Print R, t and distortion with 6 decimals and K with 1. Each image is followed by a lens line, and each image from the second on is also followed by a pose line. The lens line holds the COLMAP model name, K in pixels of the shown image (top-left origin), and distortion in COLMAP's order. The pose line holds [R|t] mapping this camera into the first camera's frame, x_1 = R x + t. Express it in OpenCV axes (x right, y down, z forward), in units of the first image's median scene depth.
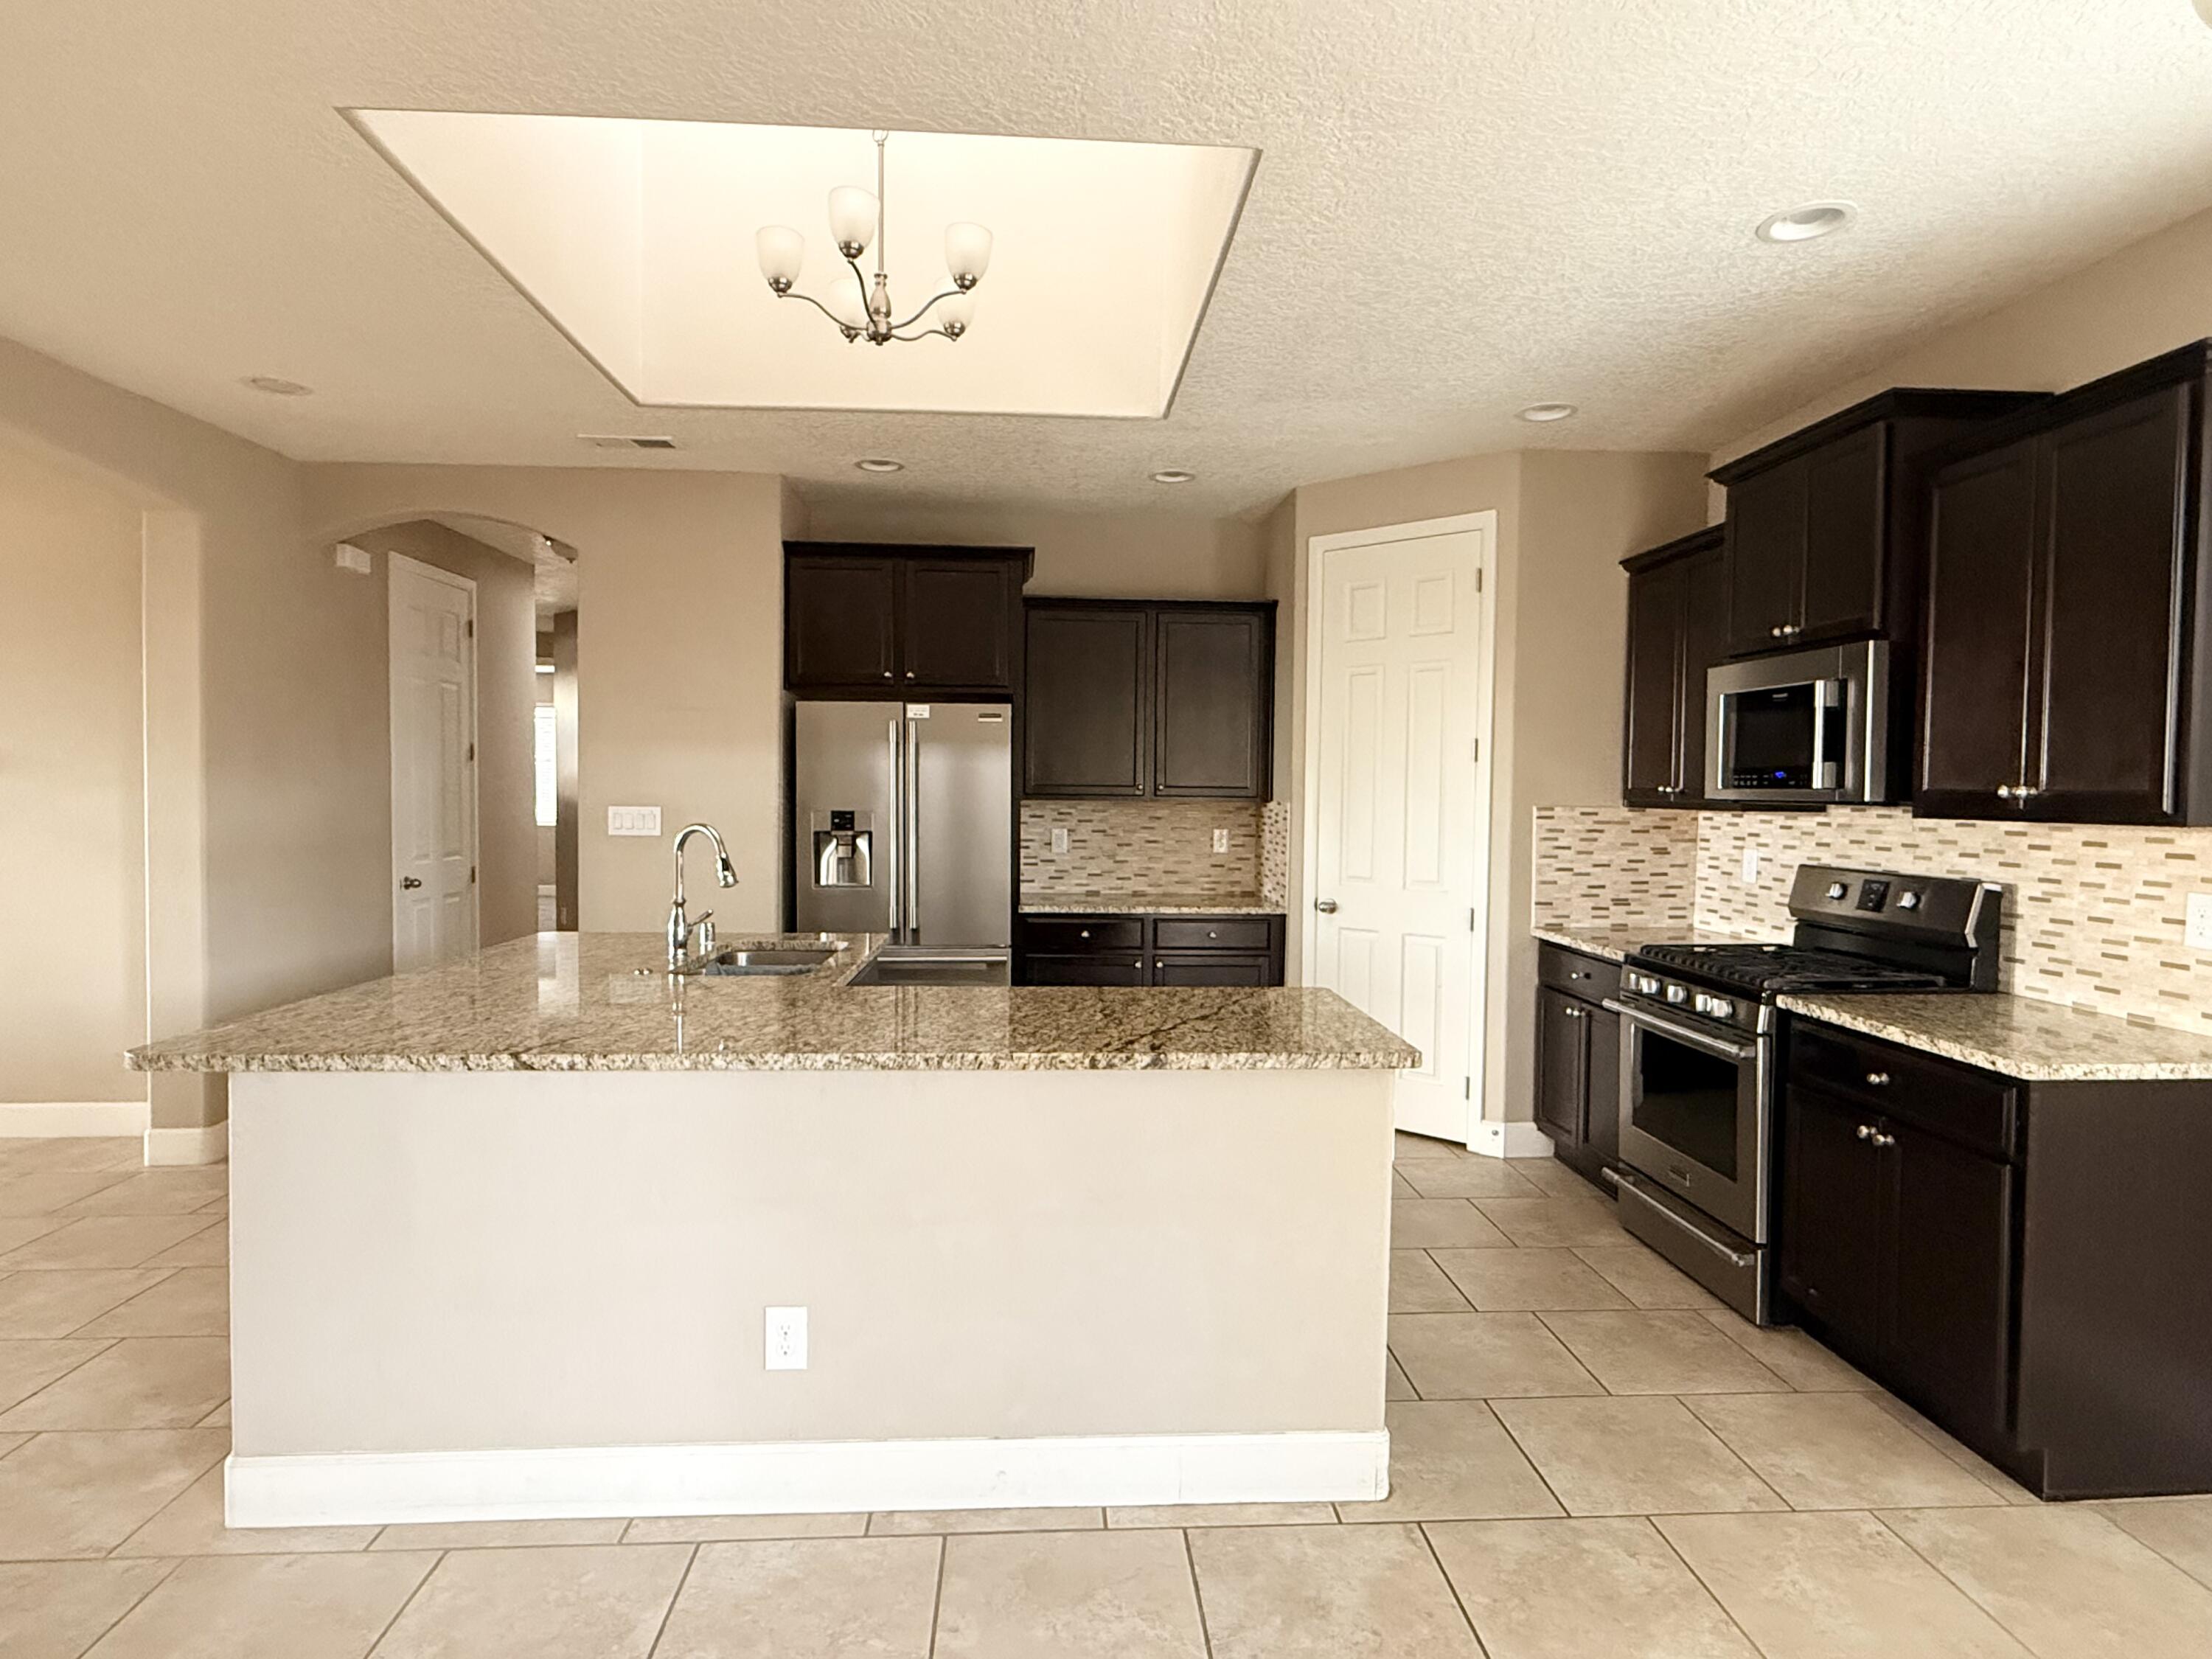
lens RADIAL K [[1215.4, 0, 1109.4], [0, 1215.4, 831.2], [0, 0, 1]] dist [0.002105, 0.001508]
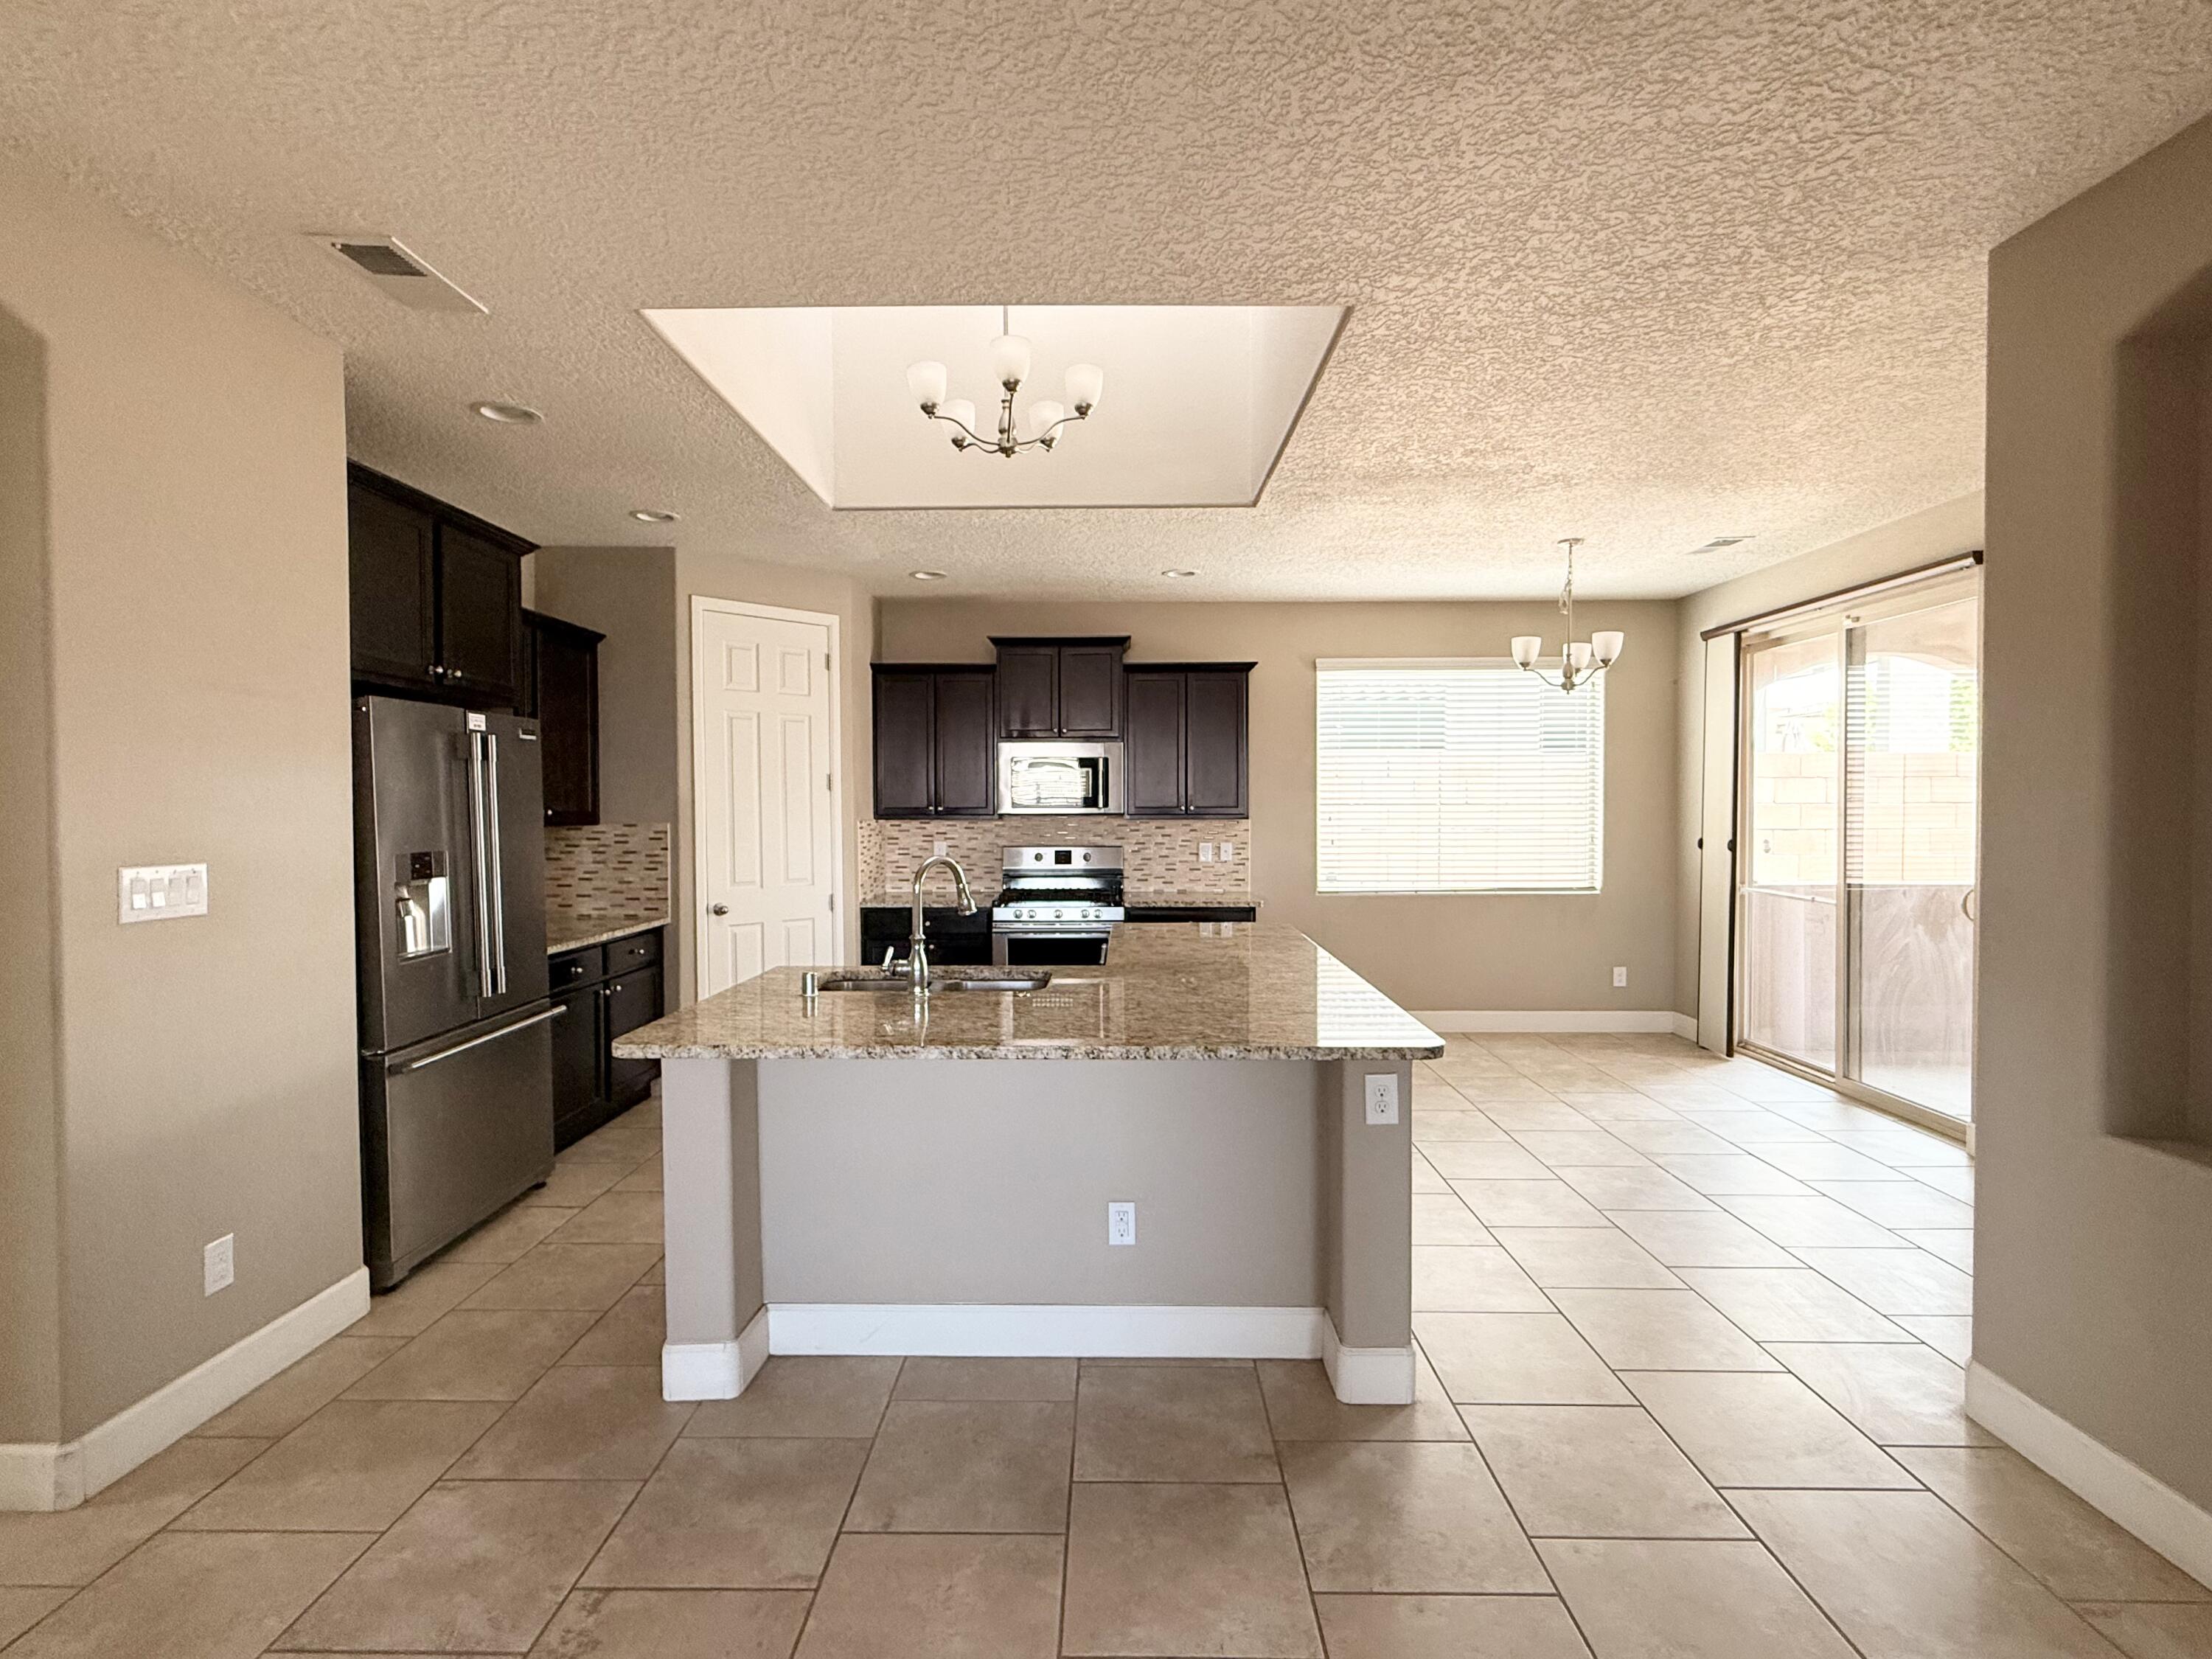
lens RADIAL K [[1038.9, 0, 1106.0], [0, 1038.9, 829.5], [0, 0, 1]] dist [-0.000873, 0.000397]
pose [[0.075136, -0.033874, 0.996598, -0.962539], [0.038854, 0.998763, 0.031019, -0.040115], [-0.996416, 0.036391, 0.076359, 0.646725]]
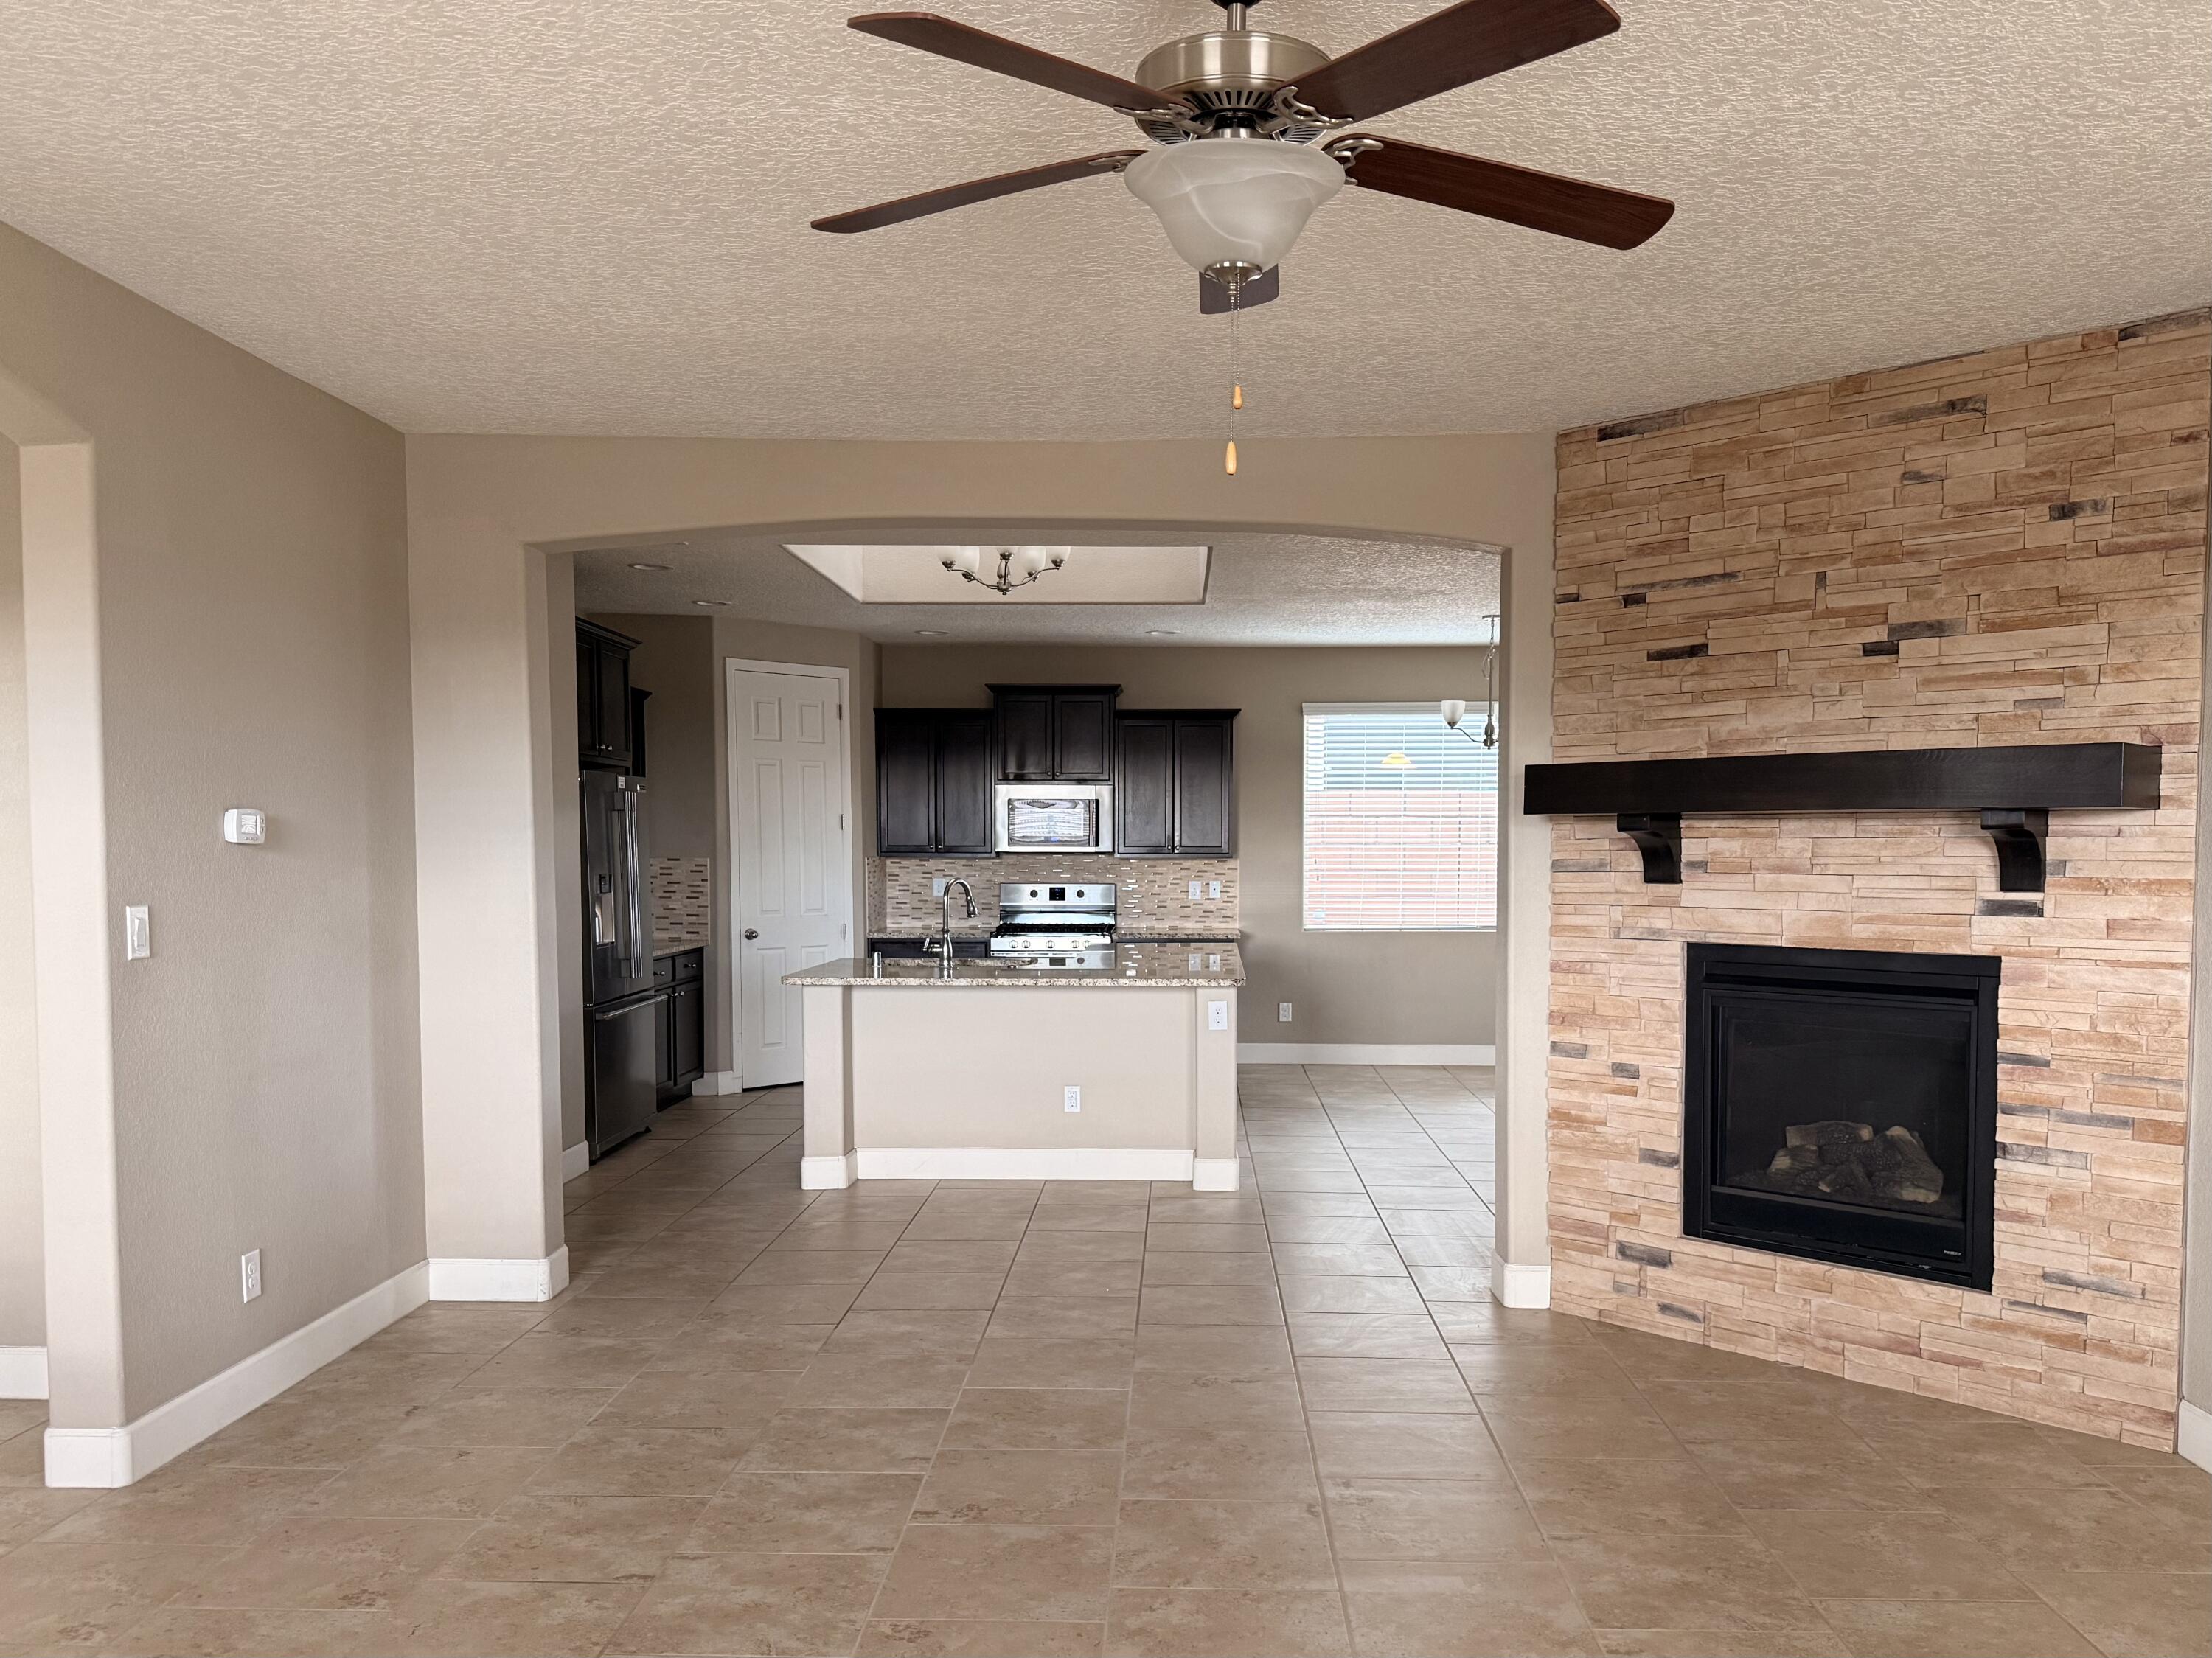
lens RADIAL K [[1693.2, 0, 1140.5], [0, 1693.2, 932.0], [0, 0, 1]] dist [0.092228, -0.181399]
pose [[0.090390, -0.063196, 0.993899, -1.992665], [0.034345, 0.997589, 0.060307, -0.048207], [-0.995314, 0.028685, 0.092343, 0.467332]]
